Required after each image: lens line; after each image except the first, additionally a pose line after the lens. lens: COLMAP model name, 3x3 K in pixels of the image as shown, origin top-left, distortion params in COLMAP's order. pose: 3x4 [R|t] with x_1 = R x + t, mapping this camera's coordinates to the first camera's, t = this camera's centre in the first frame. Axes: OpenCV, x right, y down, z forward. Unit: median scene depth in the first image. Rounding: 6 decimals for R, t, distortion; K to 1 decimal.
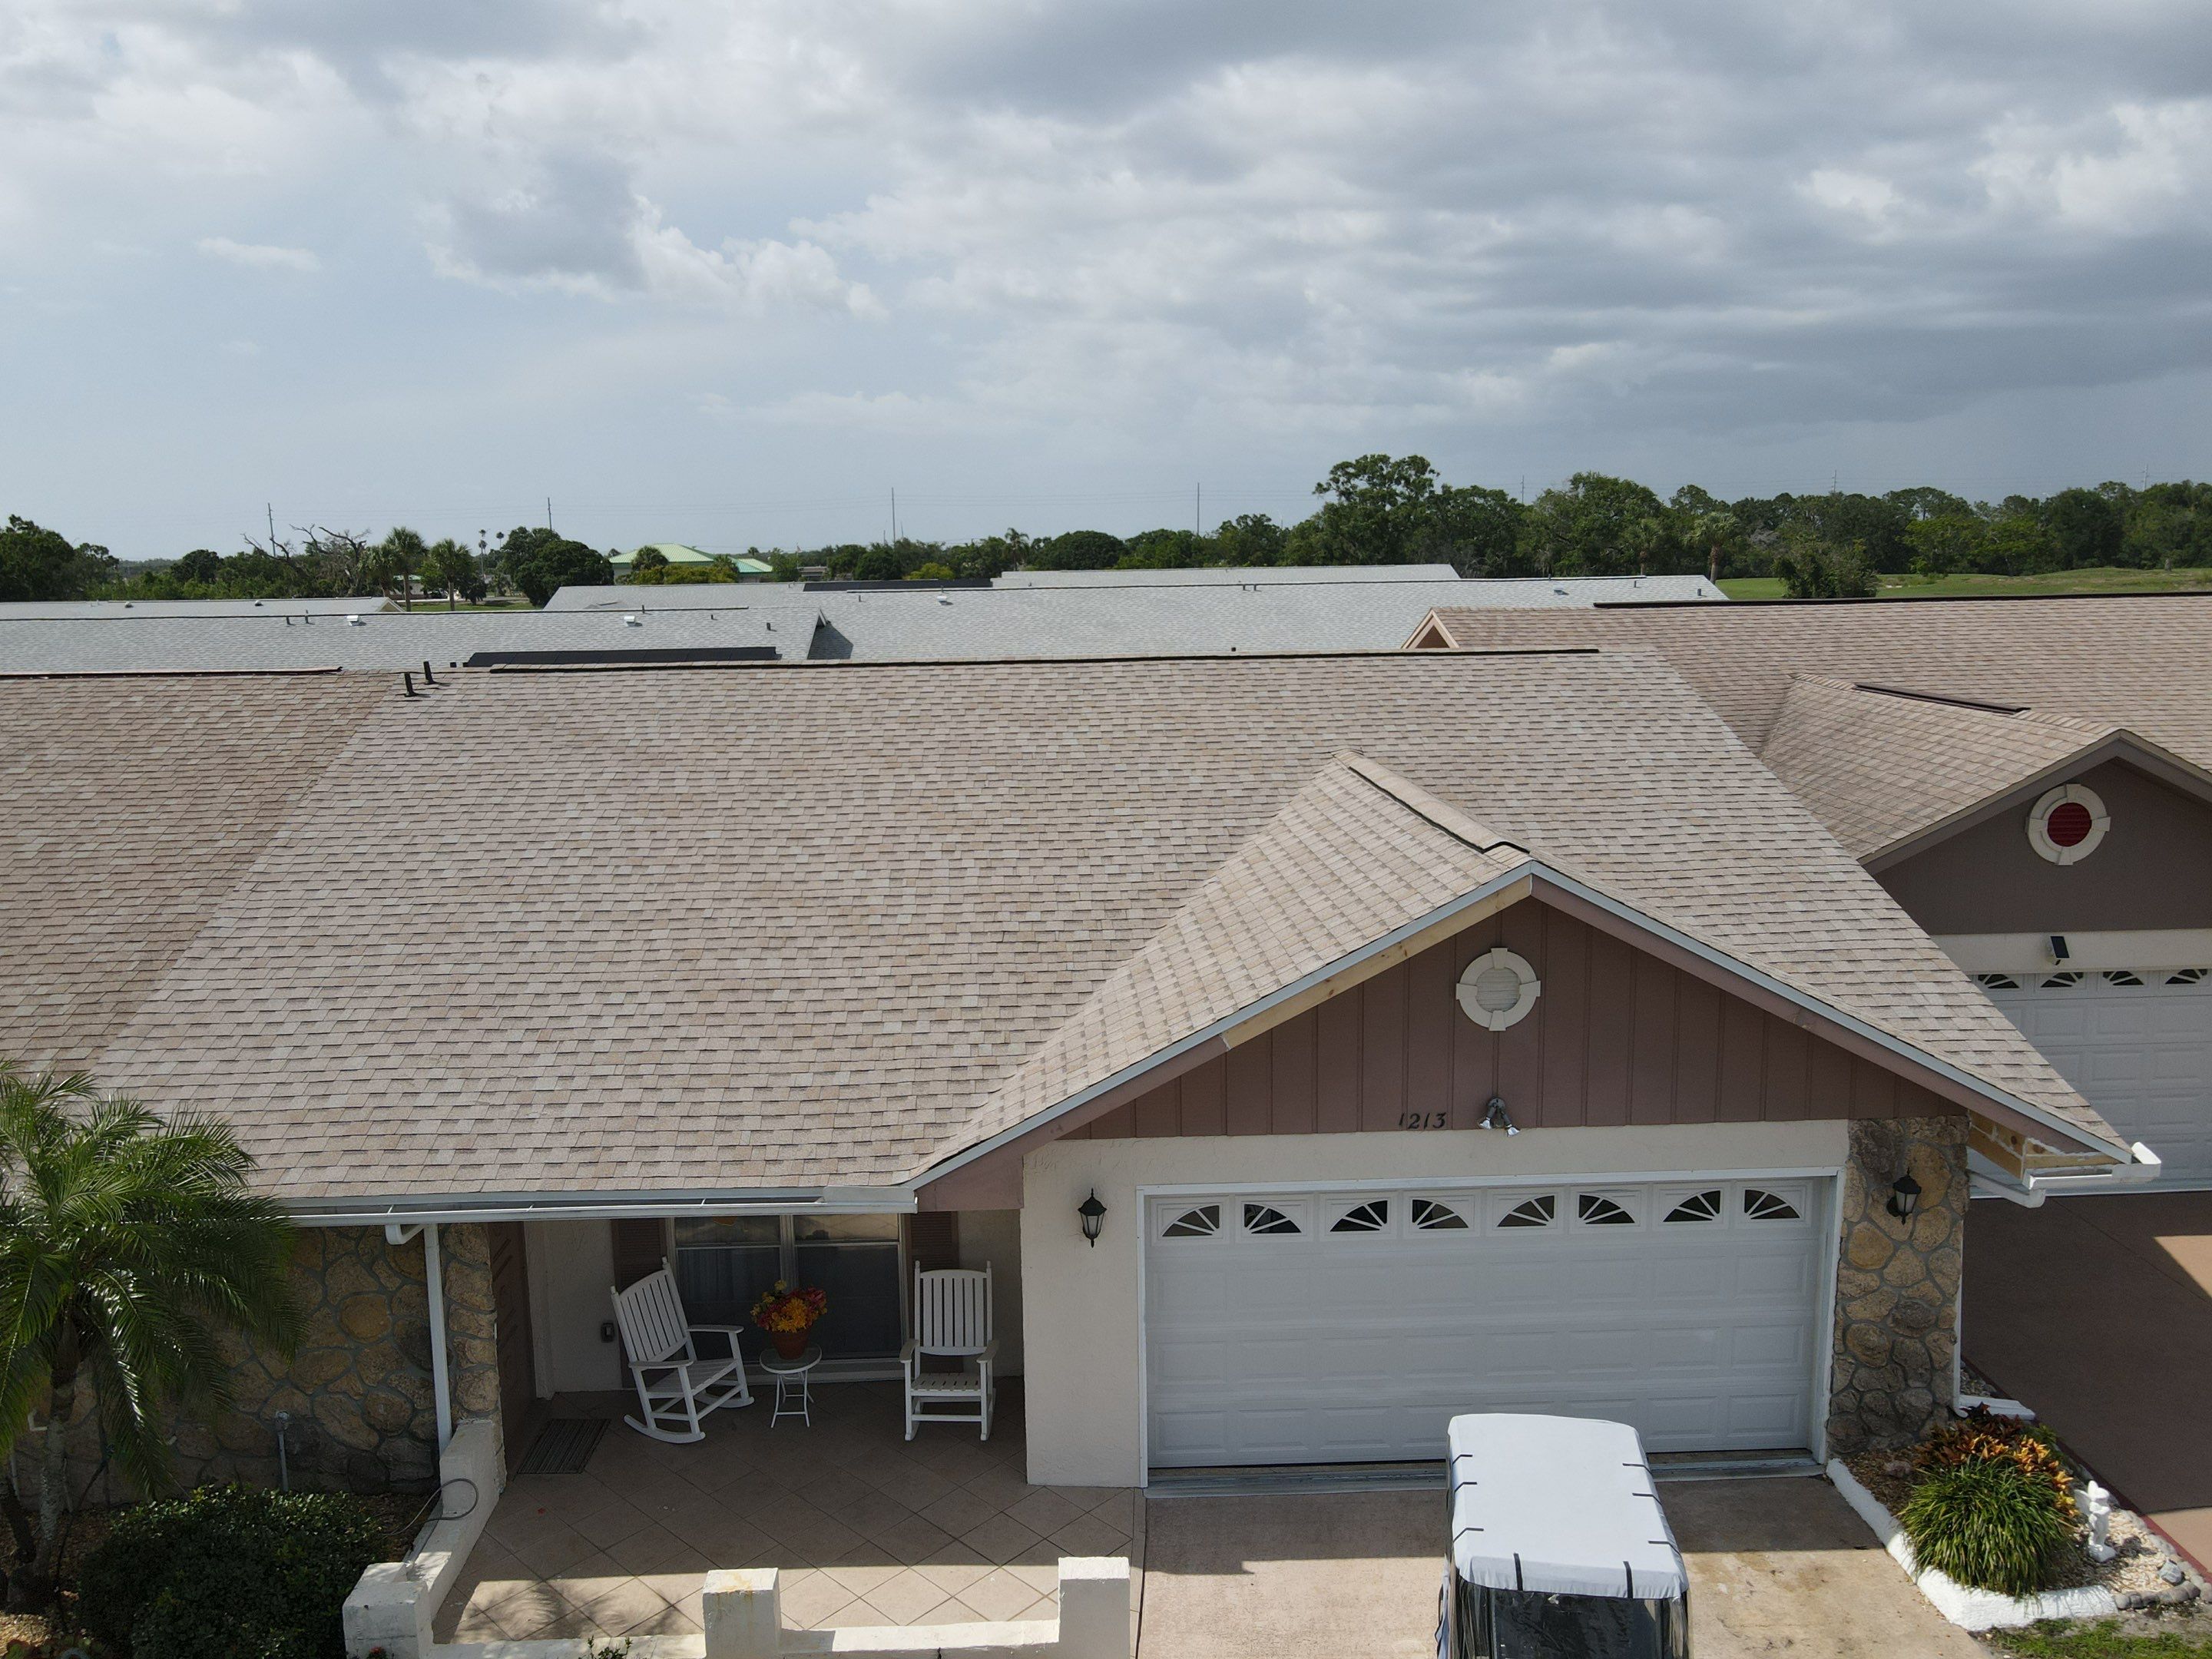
lens RADIAL K [[1629.9, 0, 1081.9], [0, 1629.9, 821.3], [0, 0, 1]] dist [0.010312, 0.005324]
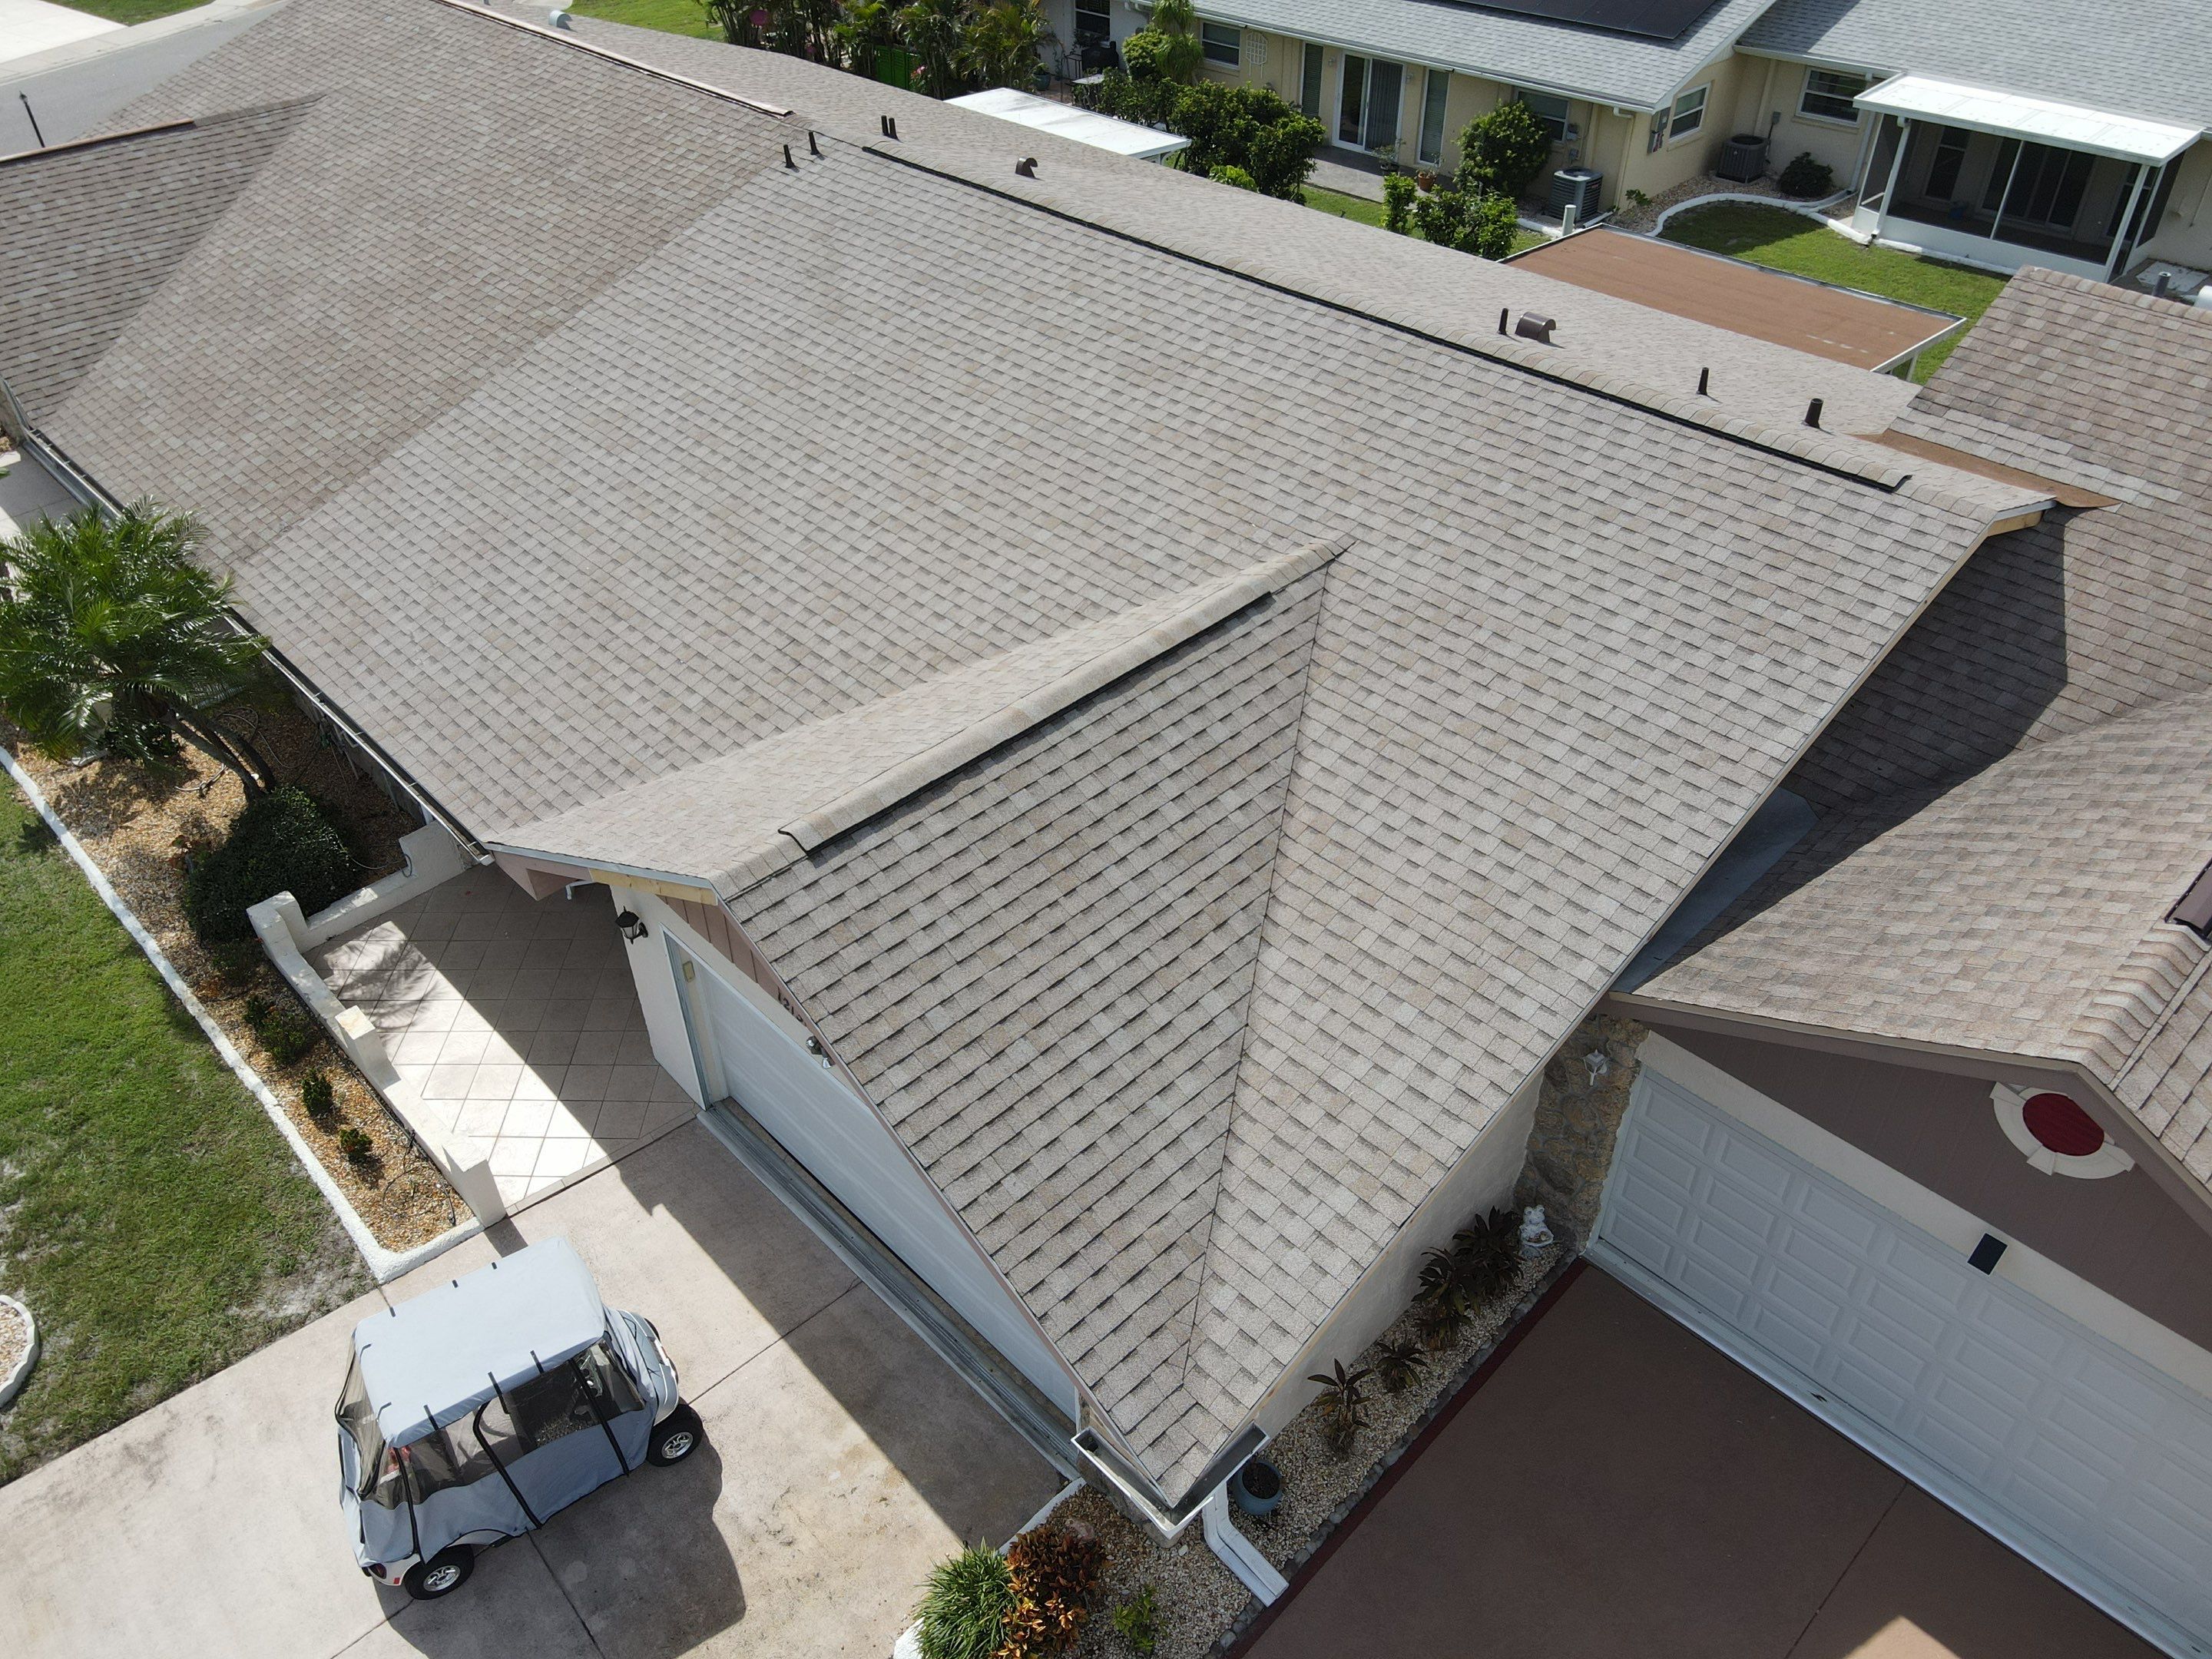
lens RADIAL K [[1601.3, 0, 1106.0], [0, 1601.3, 829.5], [0, 0, 1]] dist [0.012861, 0.006053]
pose [[0.673562, 0.467578, -0.572438, 0.863067], [-0.119392, 0.833132, 0.540035, -0.481285], [0.729424, -0.295403, 0.616991, 0.536845]]
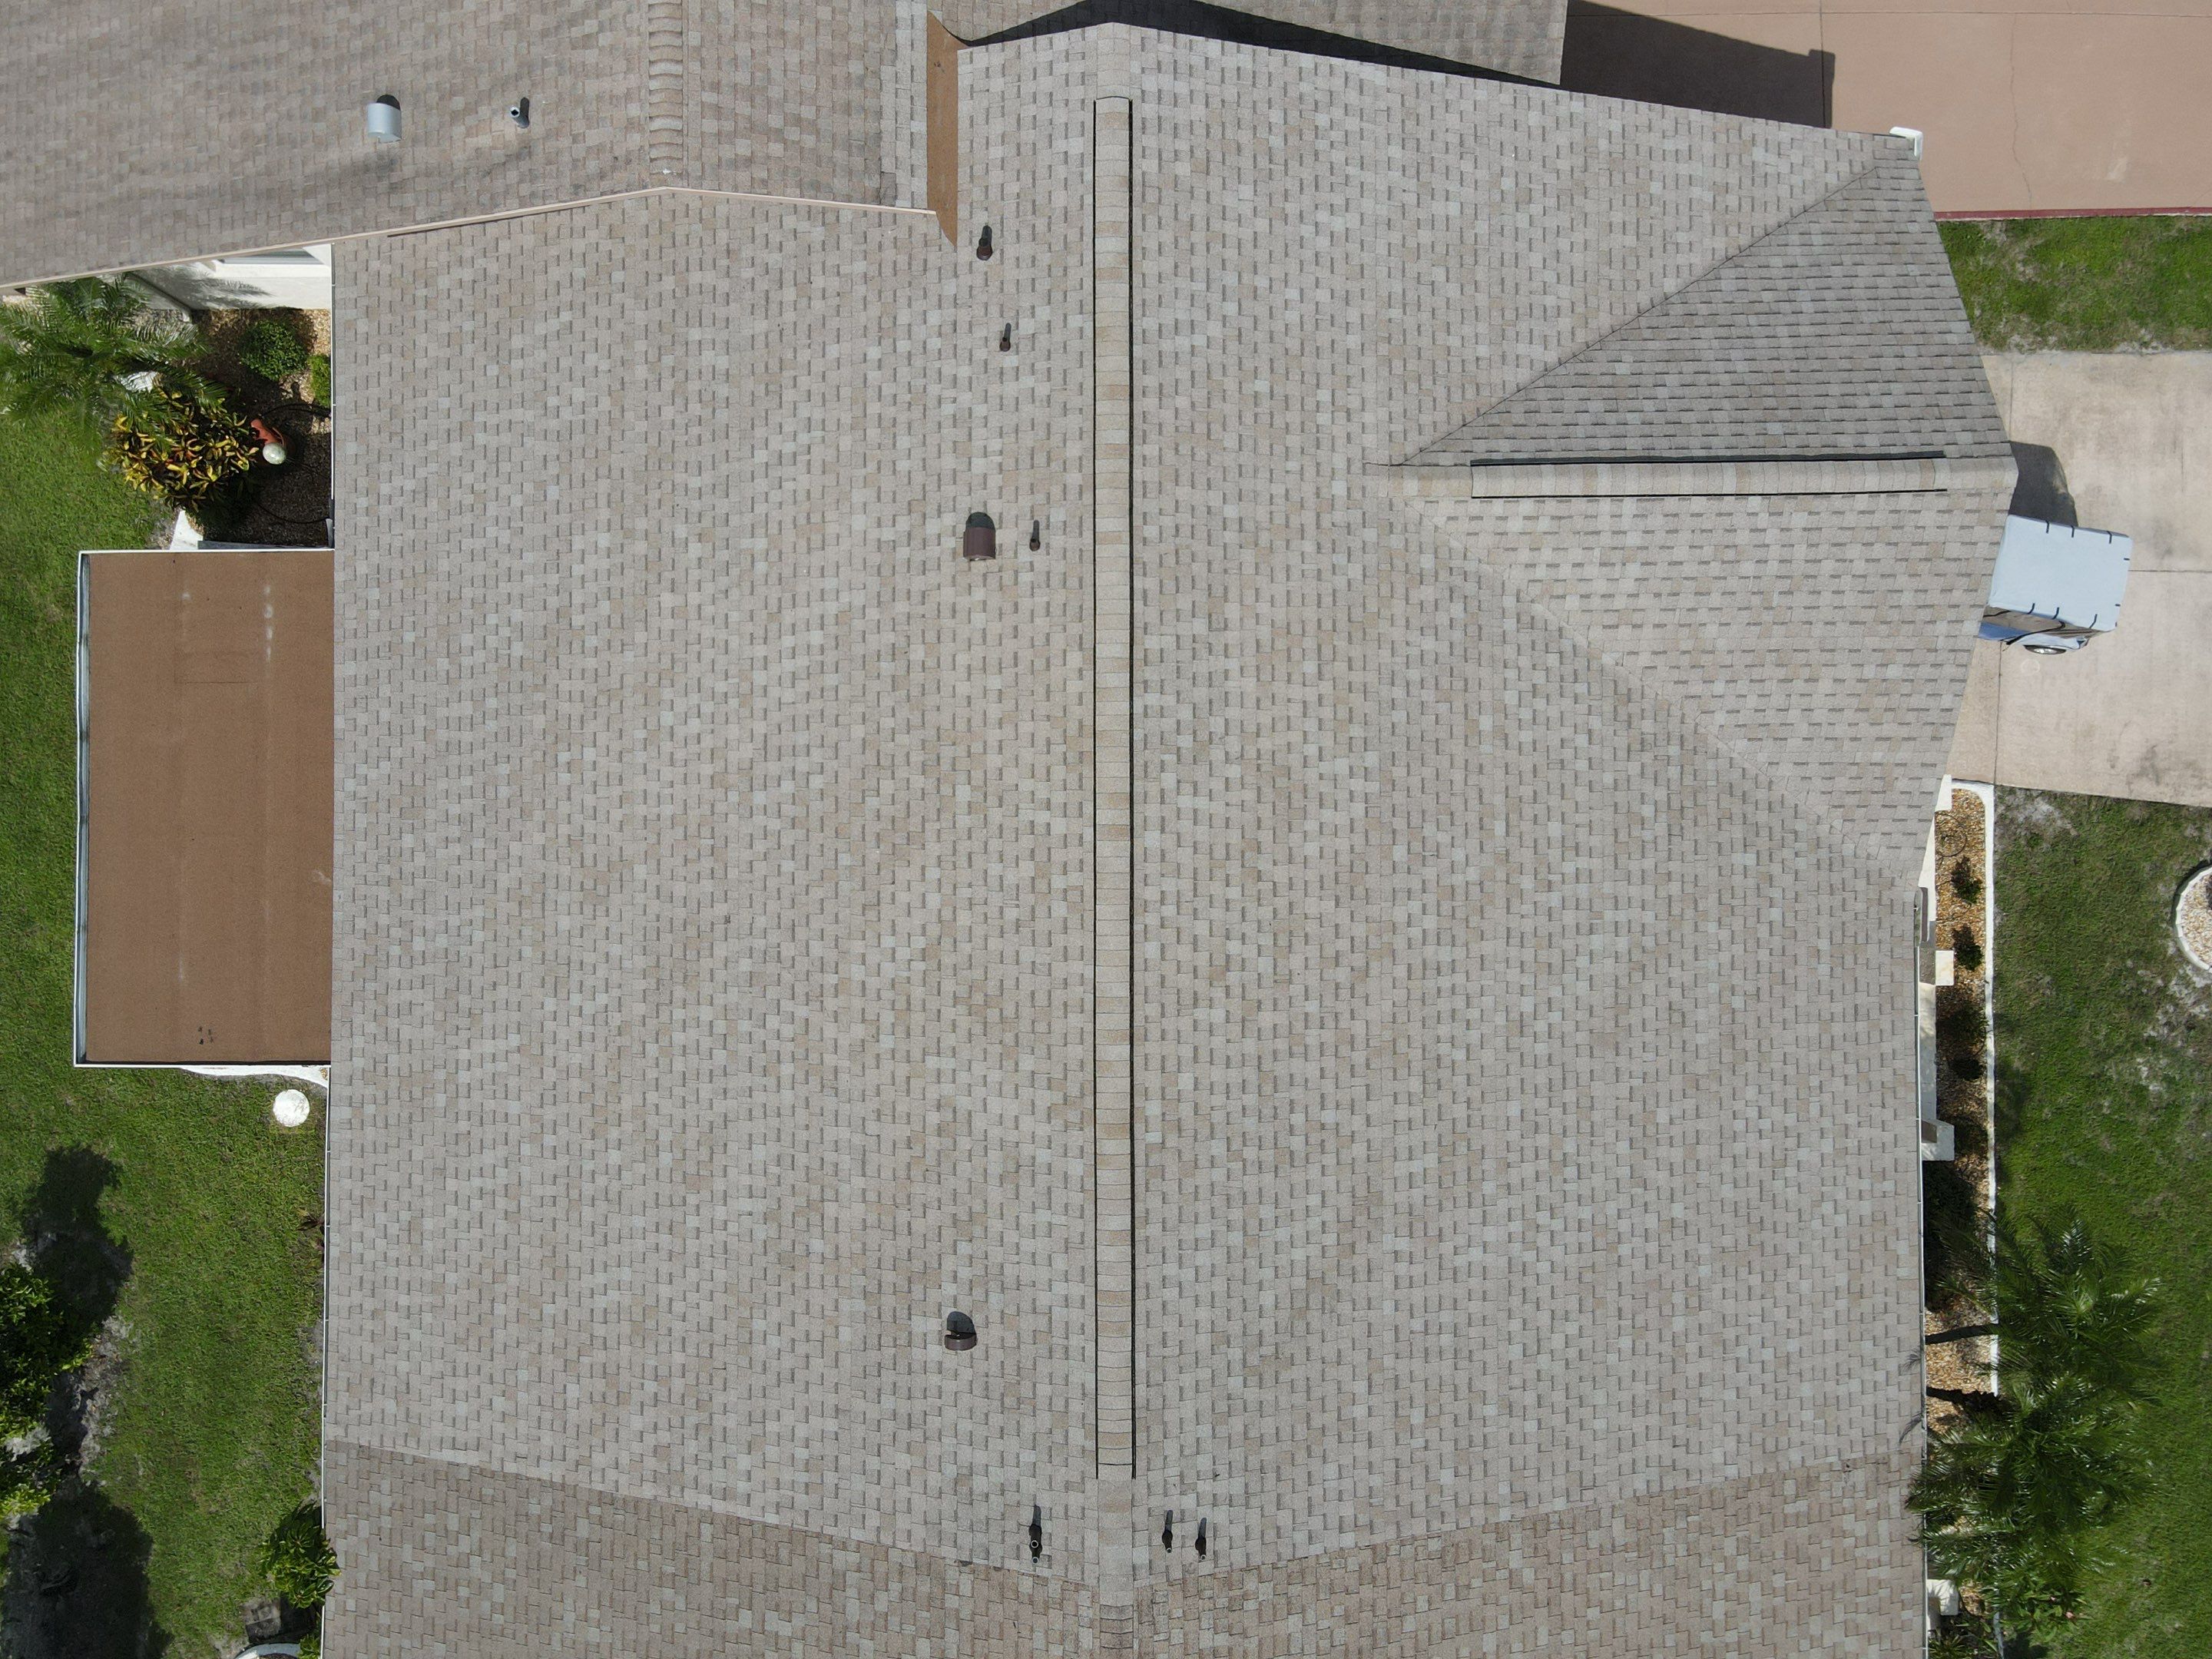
lens RADIAL K [[1629.9, 0, 1081.9], [0, 1629.9, 821.3], [0, 0, 1]] dist [0.010312, 0.005324]
pose [[0.029200, -0.999027, 0.033059, -0.105628], [0.188138, 0.037975, 0.981408, -1.421149], [-0.981708, -0.022438, 0.189064, 1.388354]]
